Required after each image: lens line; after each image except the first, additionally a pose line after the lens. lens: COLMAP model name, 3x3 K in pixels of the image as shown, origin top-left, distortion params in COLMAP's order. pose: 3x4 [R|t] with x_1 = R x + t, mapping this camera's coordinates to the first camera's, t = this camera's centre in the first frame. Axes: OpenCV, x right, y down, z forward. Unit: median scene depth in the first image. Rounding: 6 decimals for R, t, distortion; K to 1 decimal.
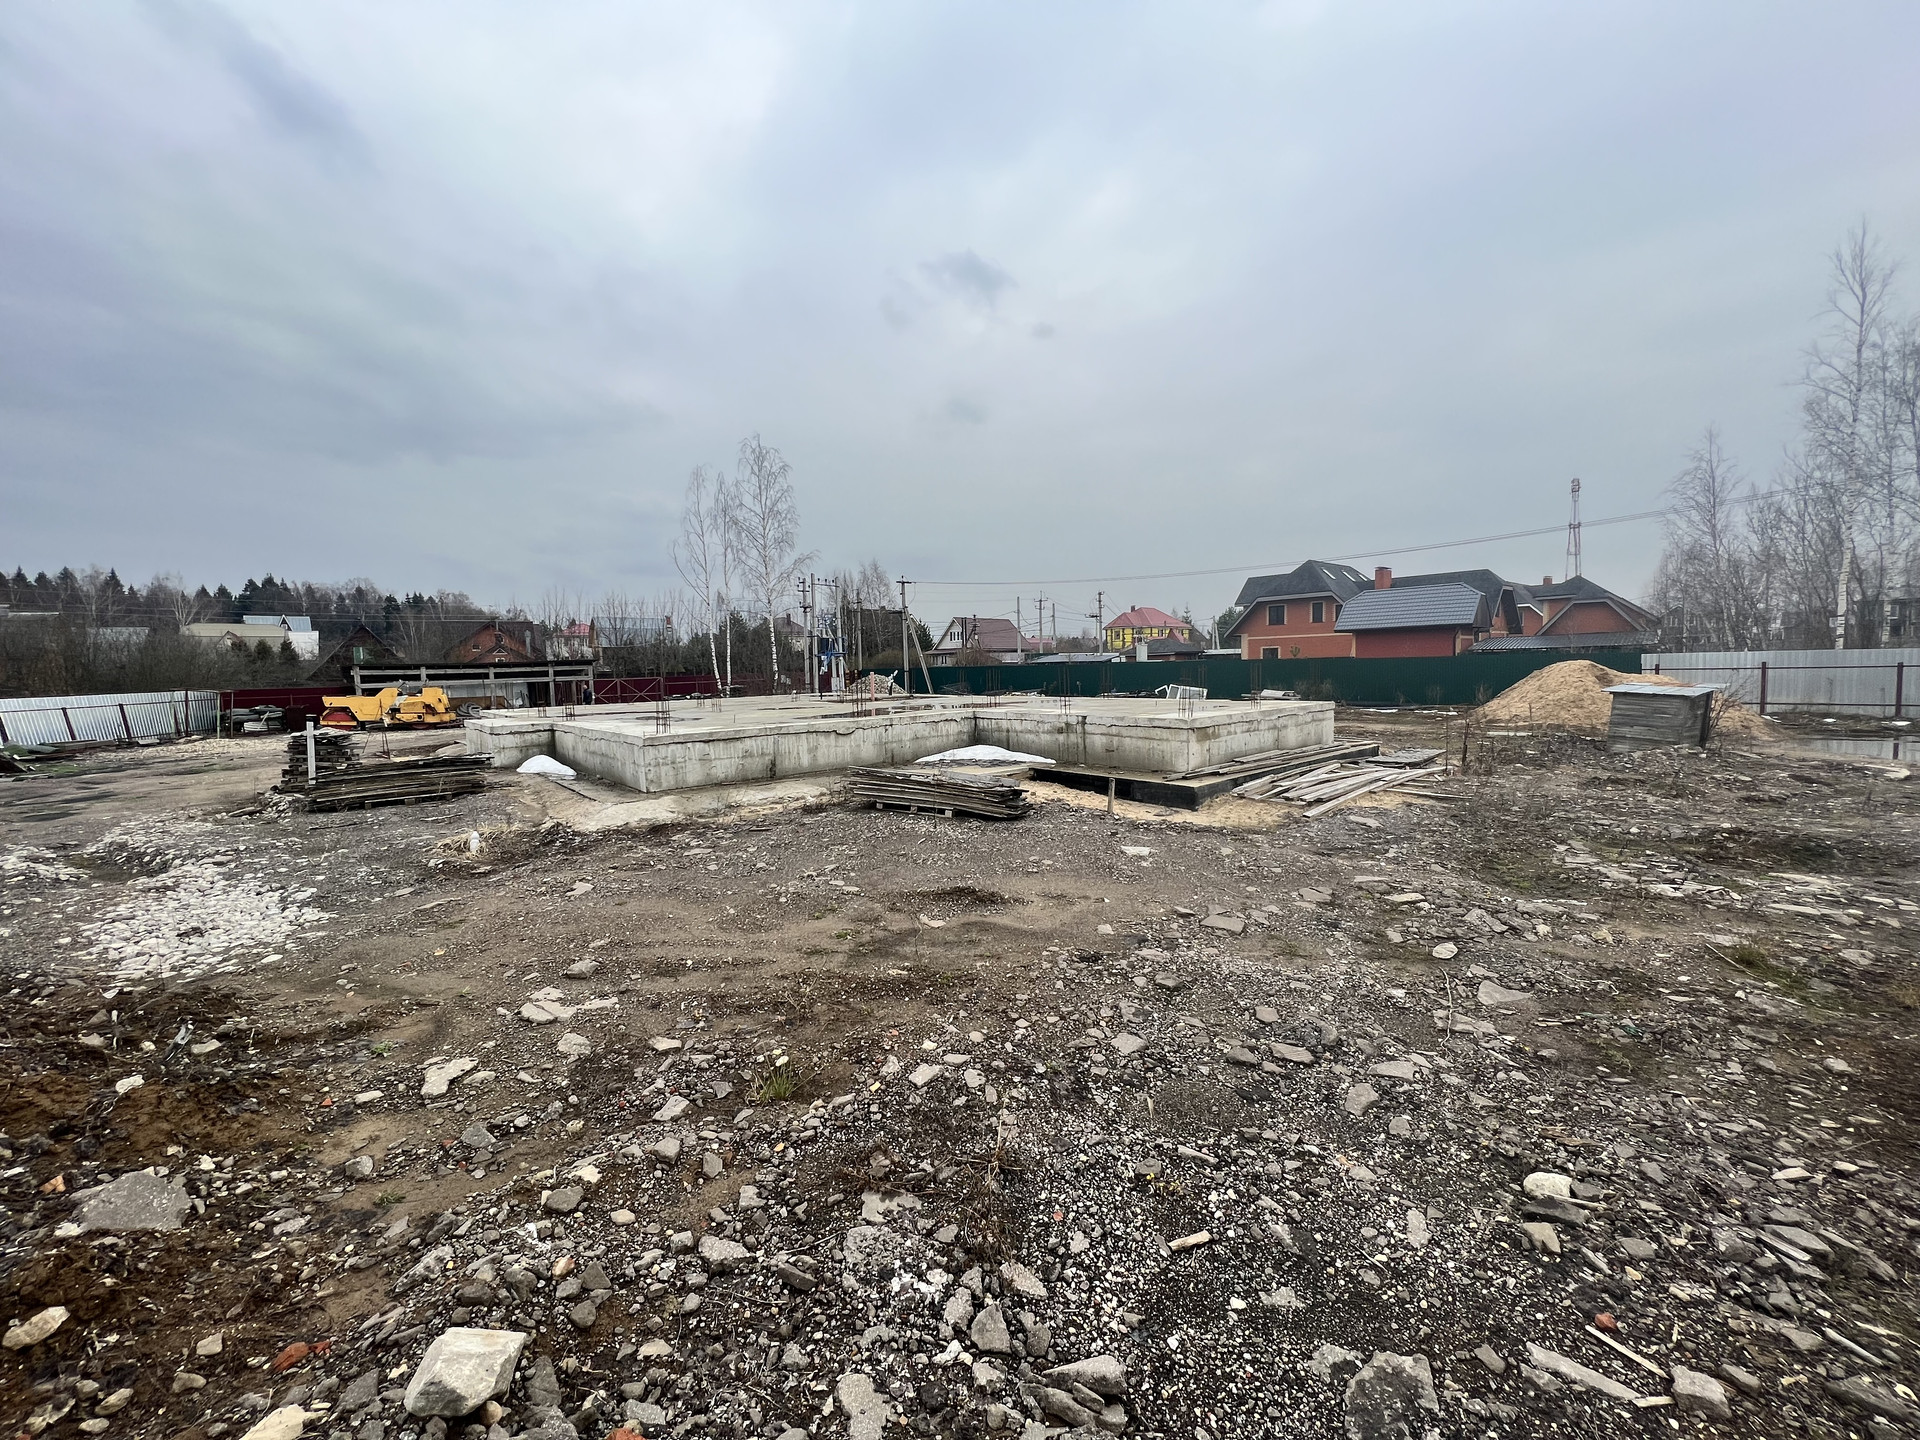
lens RADIAL K [[764.3, 0, 958.4], [0, 764.3, 715.6], [0, 0, 1]] dist [-0.000885, 0.000556]
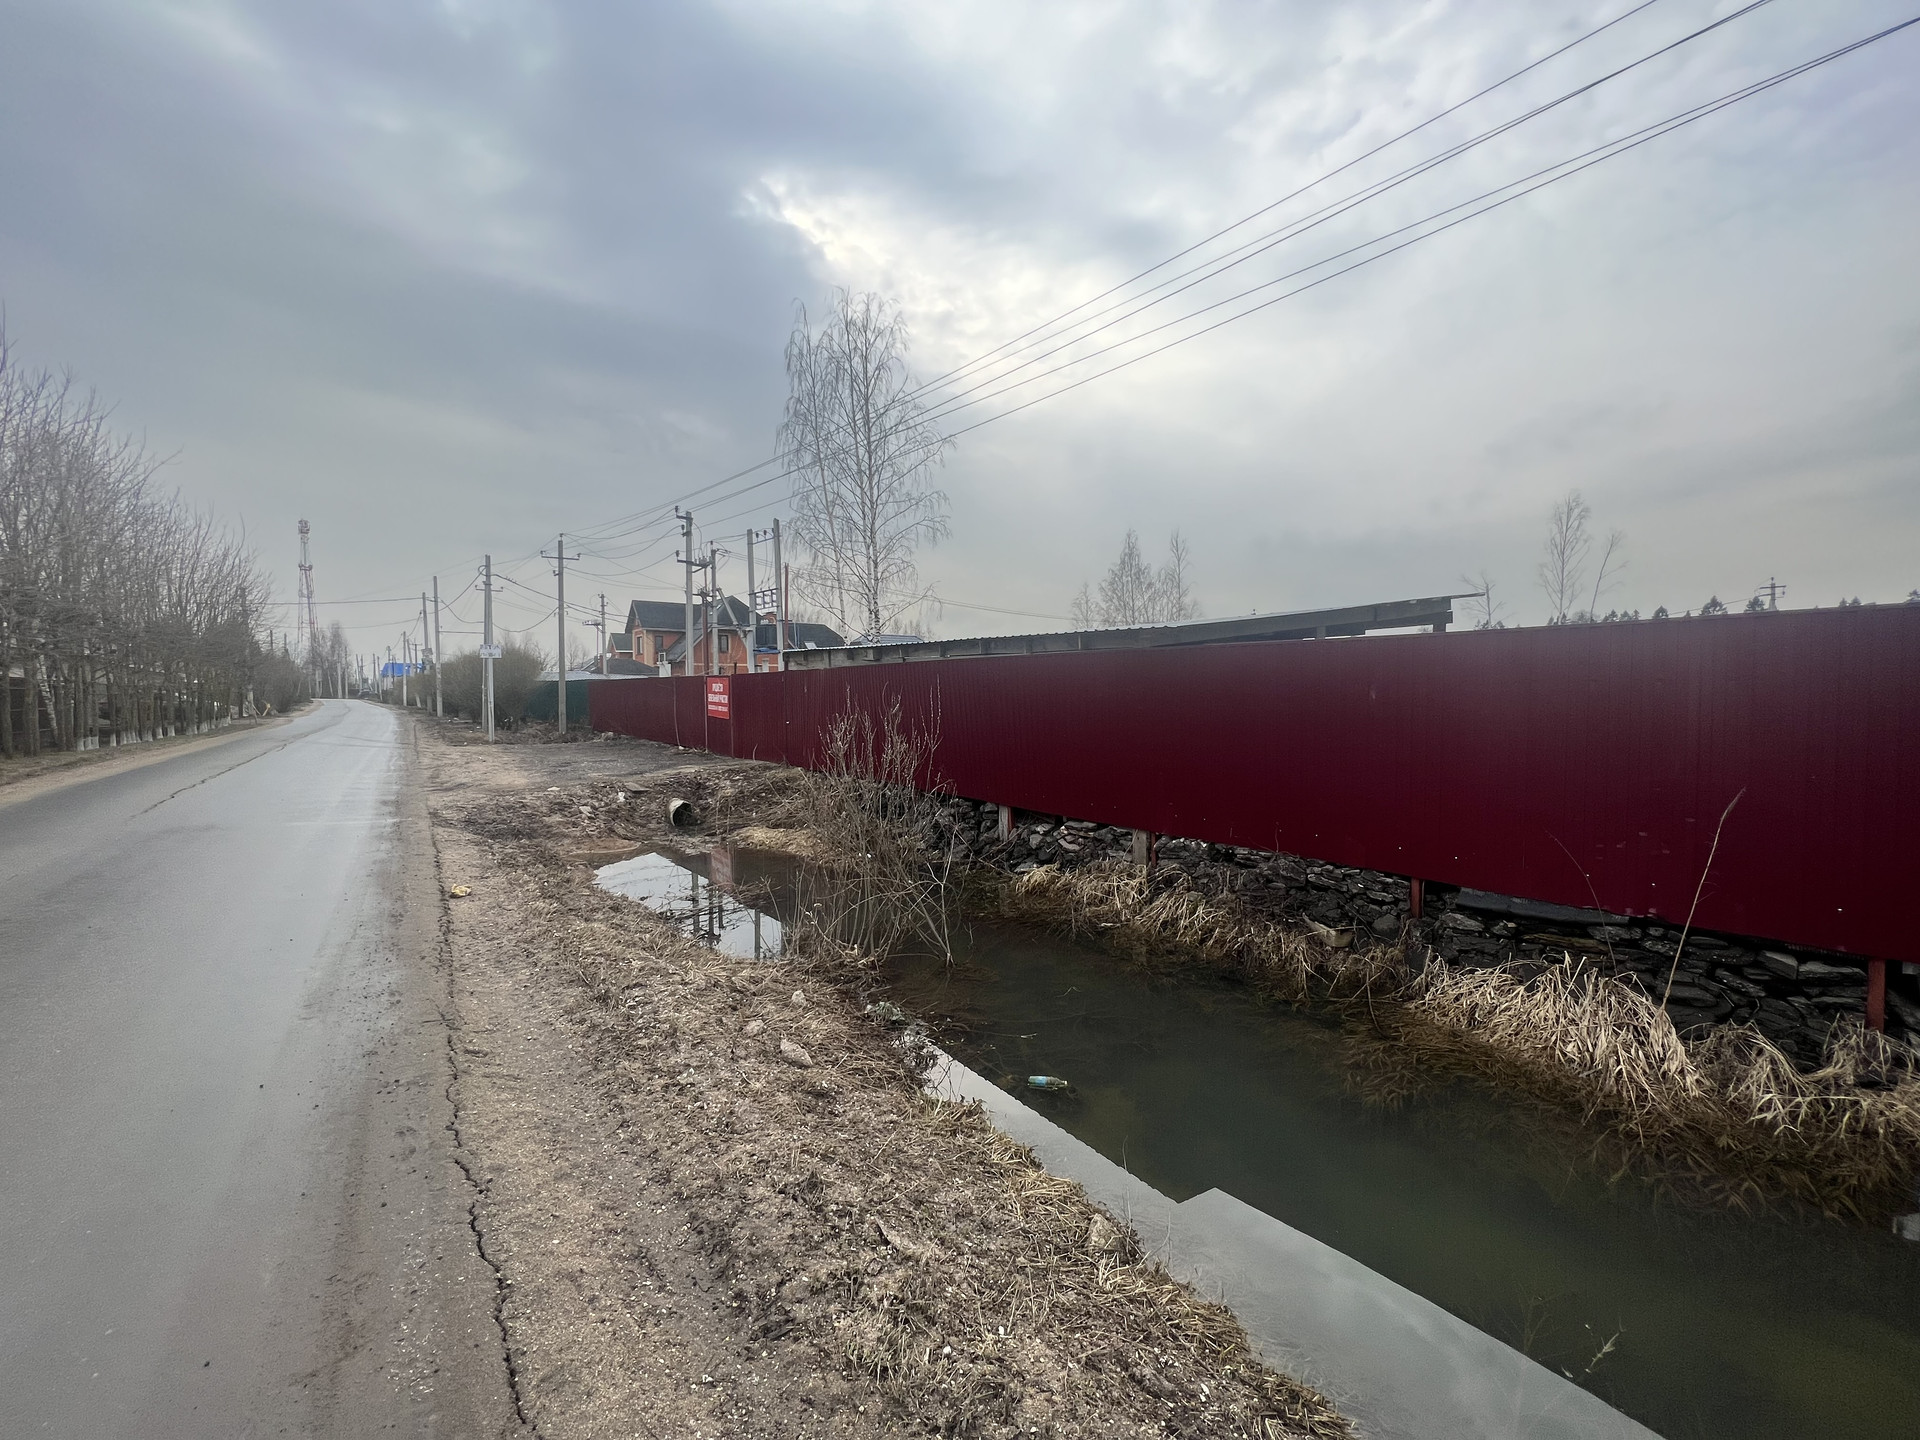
lens RADIAL K [[764.3, 0, 958.1], [0, 764.3, 706.0], [0, 0, 1]] dist [-0.000885, 0.000556]
pose [[0.053943, 0.004126, 0.998536, -1.139953], [0.073550, 0.997259, -0.008095, -0.026767], [-0.995832, 0.073879, 0.053491, 1.187403]]
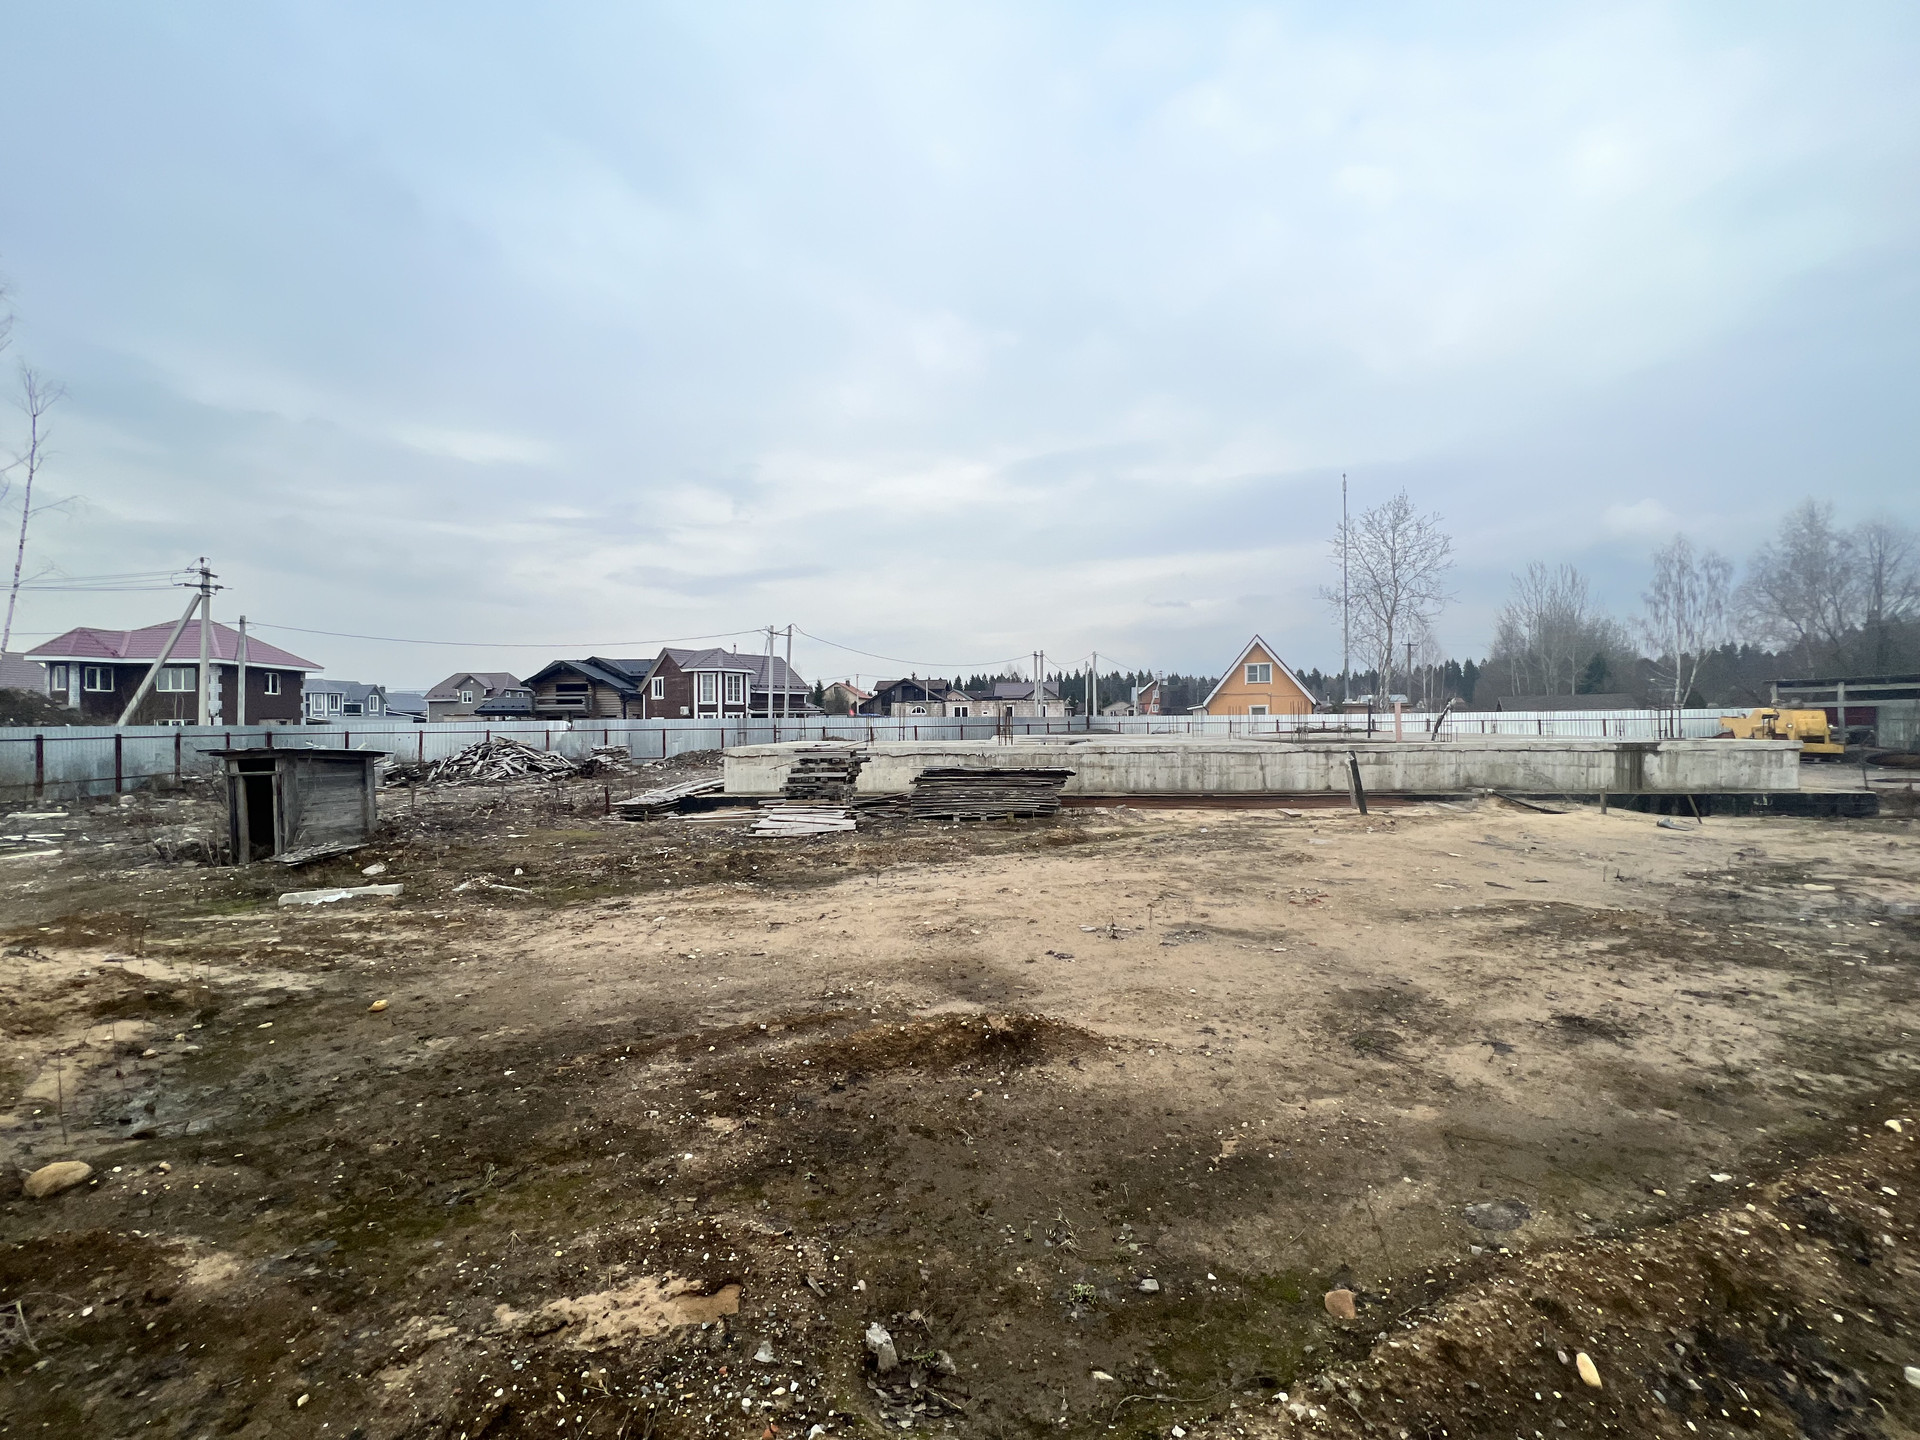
lens RADIAL K [[764.3, 0, 956.2], [0, 764.3, 712.1], [0, 0, 1]] dist [-0.000885, 0.000556]
pose [[-0.692308, 0.023691, -0.721213, 0.477319], [-0.019704, 0.998468, 0.051713, -0.057159], [0.721333, 0.050012, -0.690780, 0.912444]]
